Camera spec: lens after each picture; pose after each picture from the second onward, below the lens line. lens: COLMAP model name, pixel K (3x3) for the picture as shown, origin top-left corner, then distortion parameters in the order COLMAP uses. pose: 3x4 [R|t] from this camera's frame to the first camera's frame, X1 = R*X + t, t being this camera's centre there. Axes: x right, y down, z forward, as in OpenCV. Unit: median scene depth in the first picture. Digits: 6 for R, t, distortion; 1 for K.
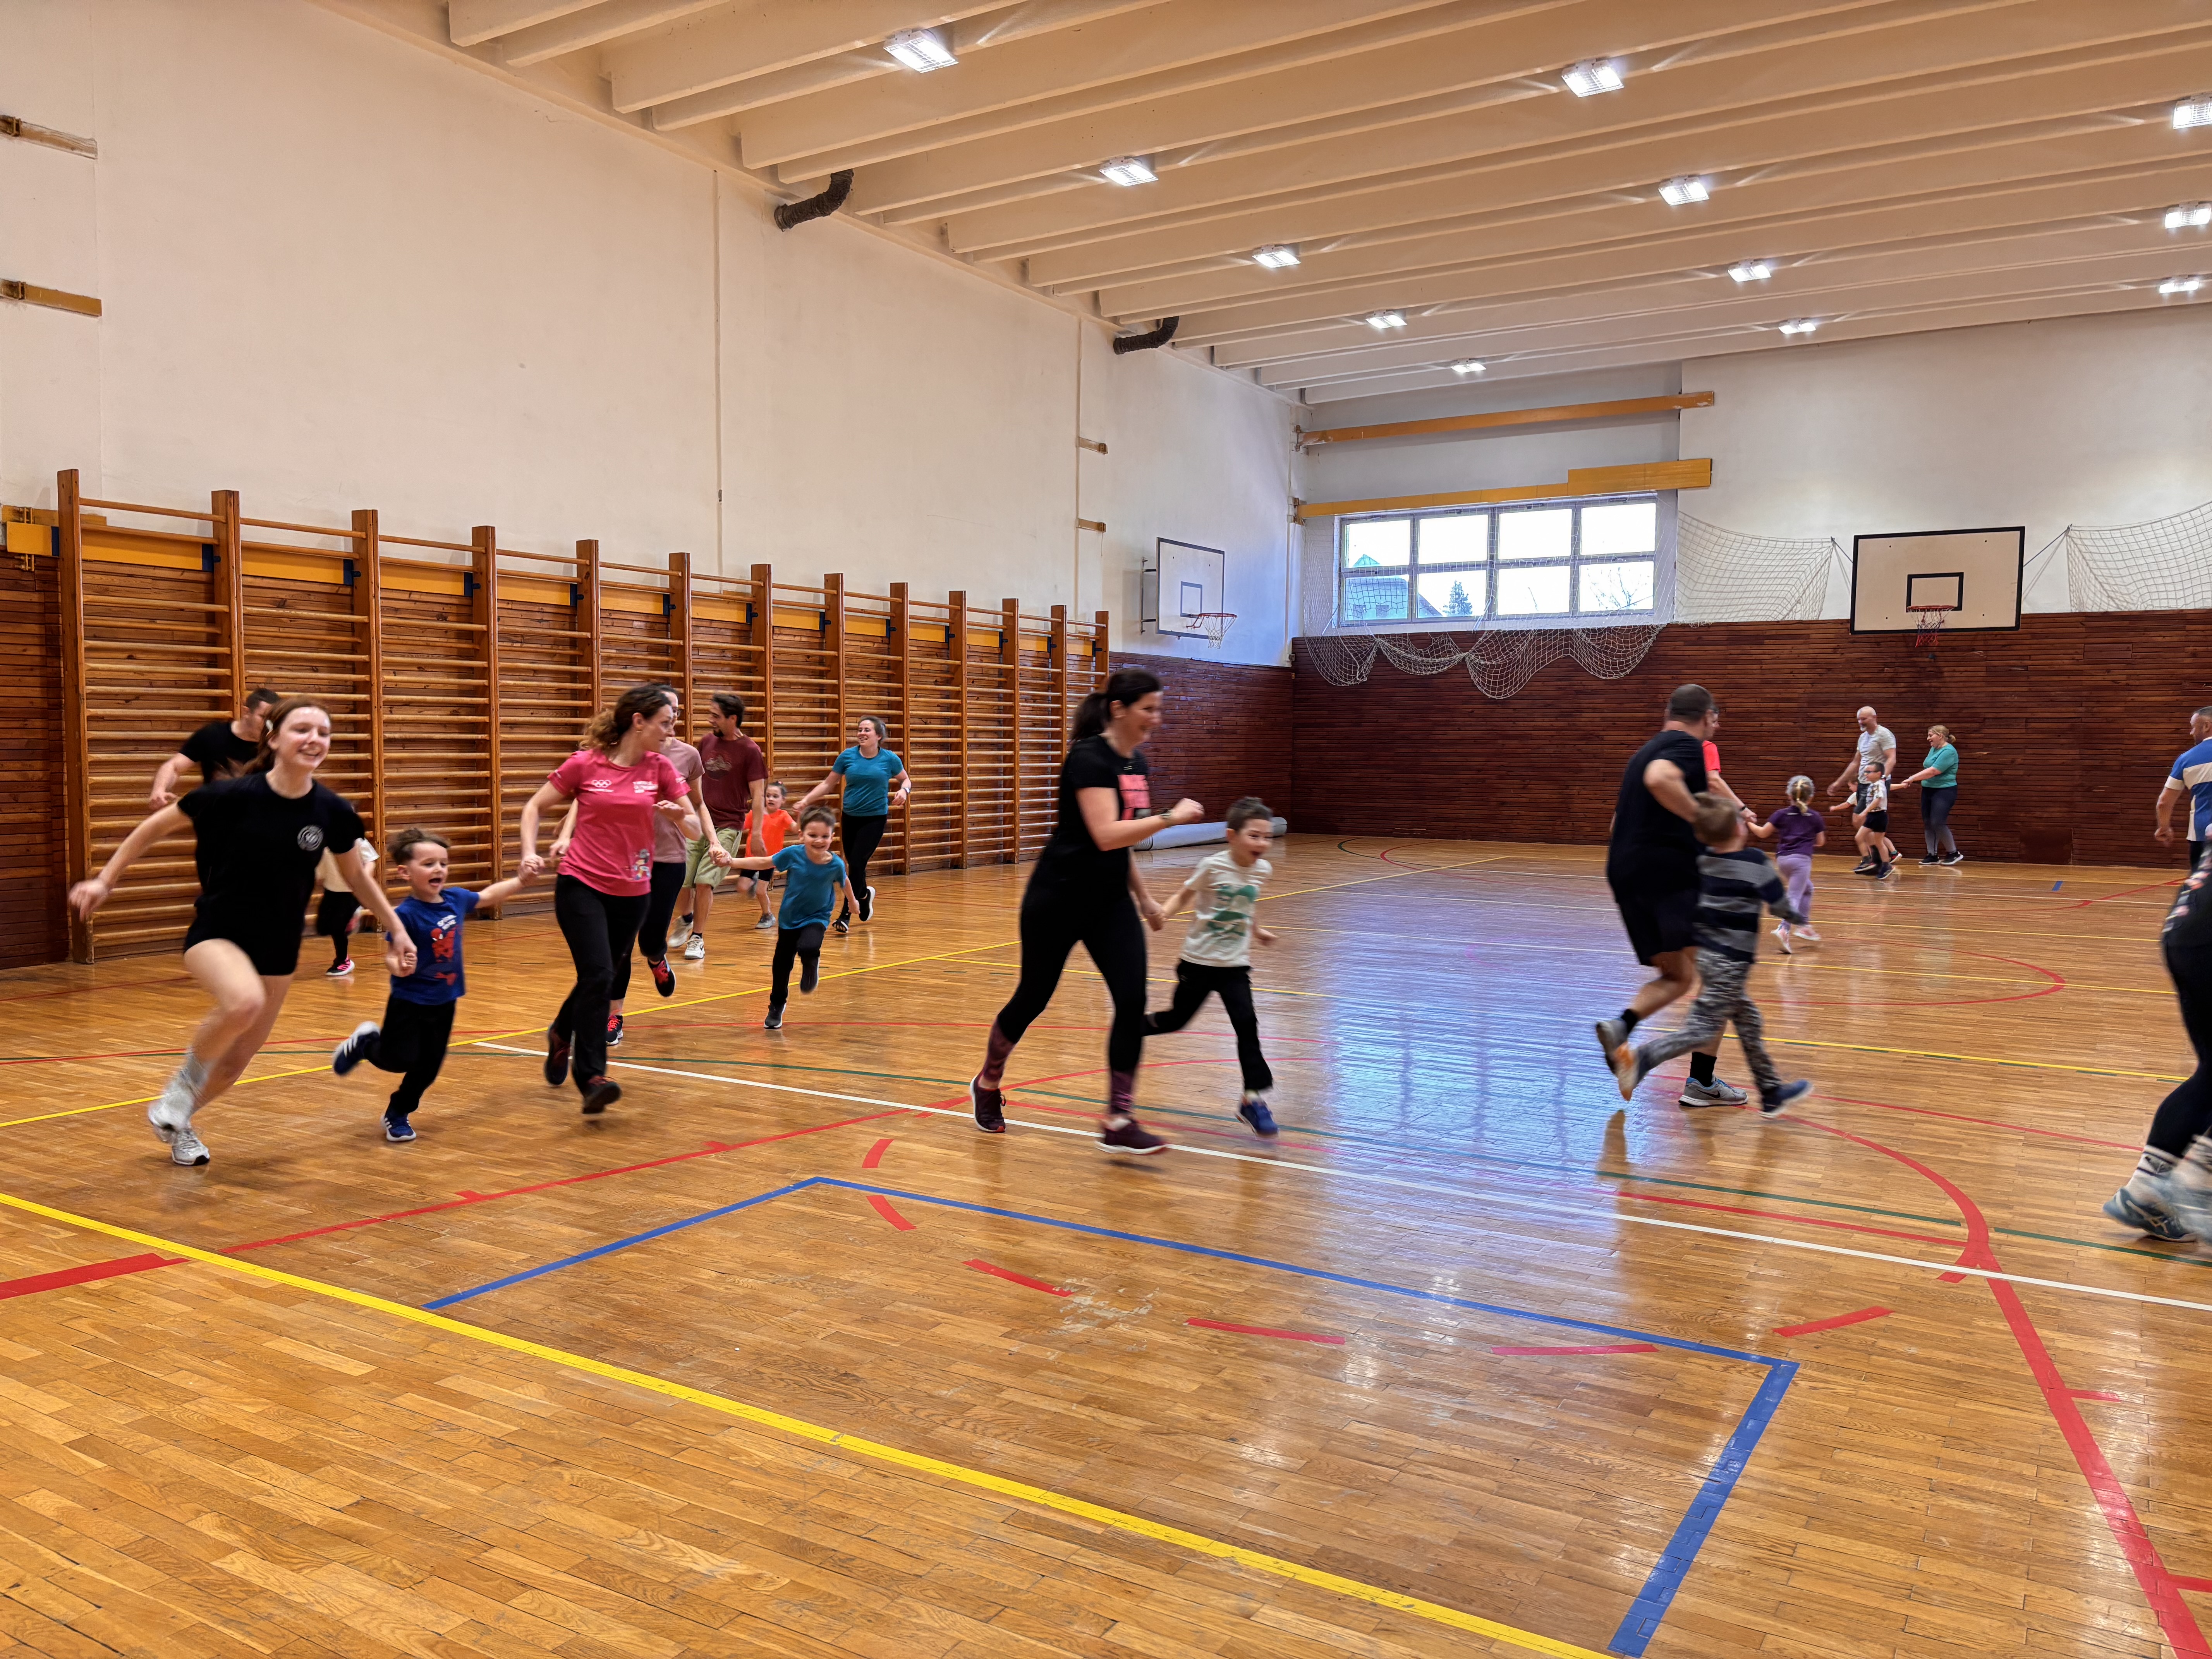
lens RADIAL K [[1671.3, 0, 1106.0], [0, 1671.3, 829.5], [0, 0, 1]] dist [0.033085, -0.036457]
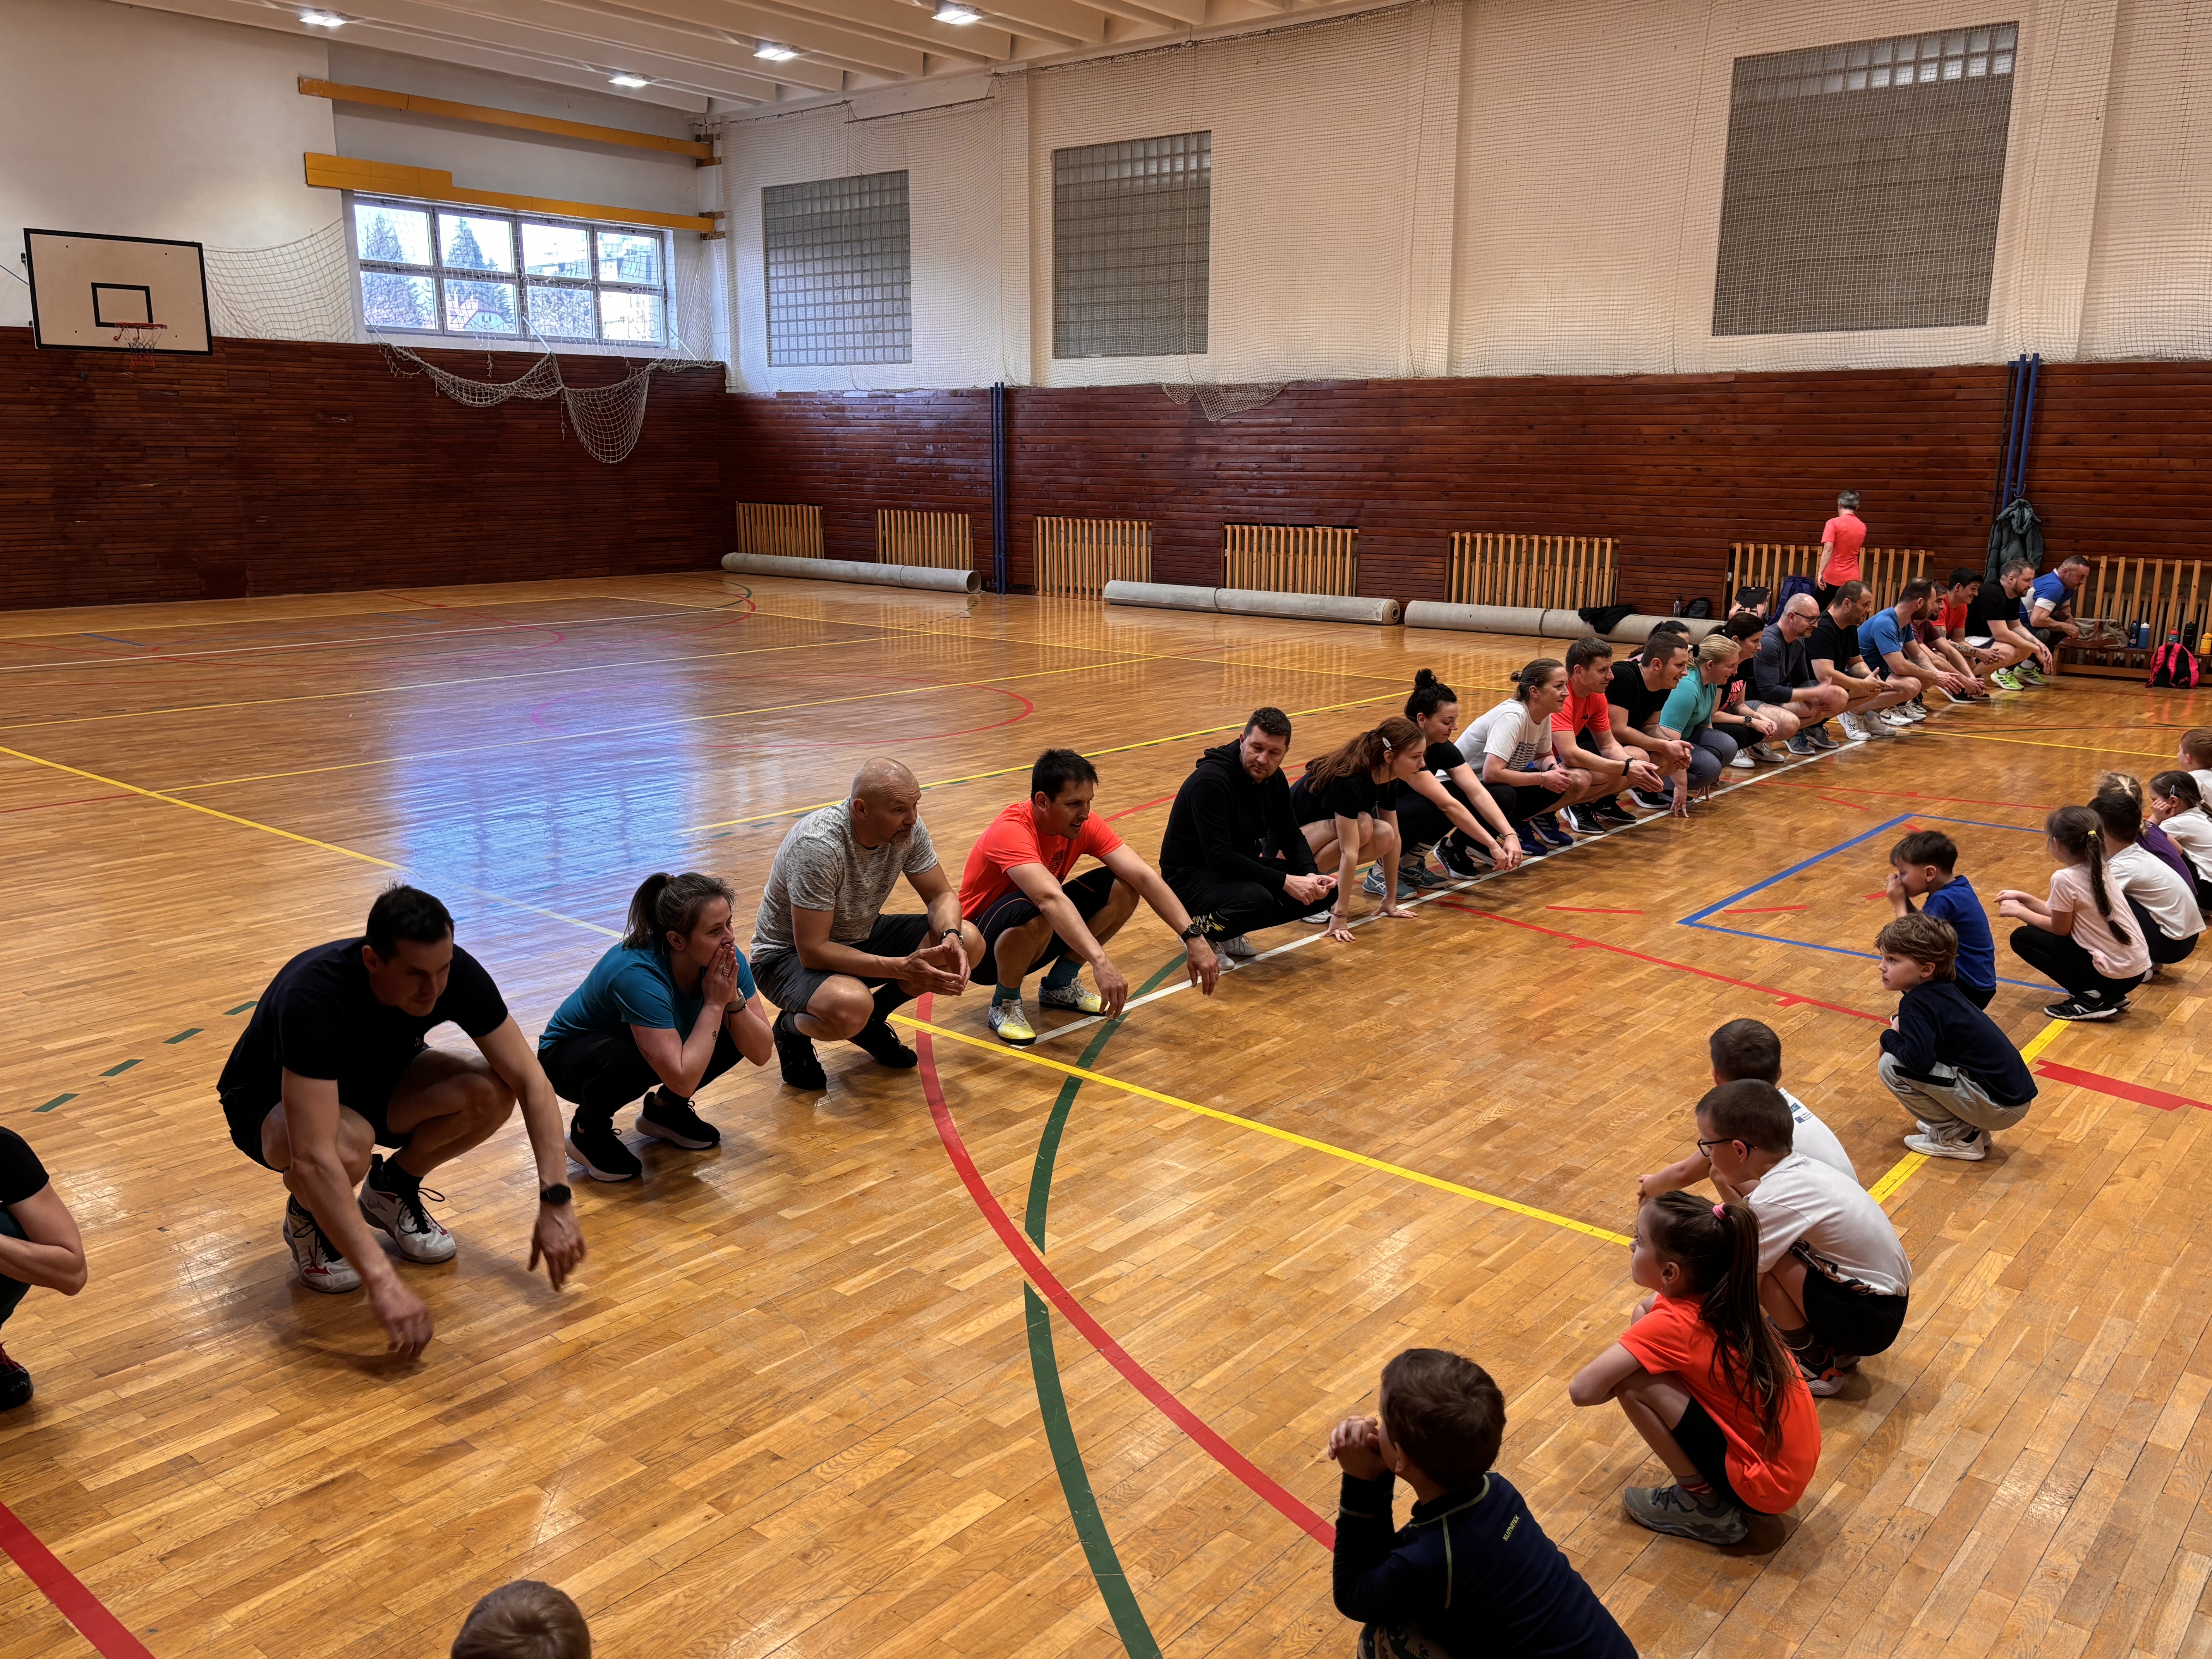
lens RADIAL K [[1765.1, 0, 1106.0], [0, 1765.1, 829.5], [0, 0, 1]] dist [0.036641, -0.000812]
pose [[0.148928, -0.219344, 0.964214, -0.643826], [0.052018, 0.975476, 0.213872, -0.070368], [-0.987479, 0.018305, 0.156686, 0.521920]]
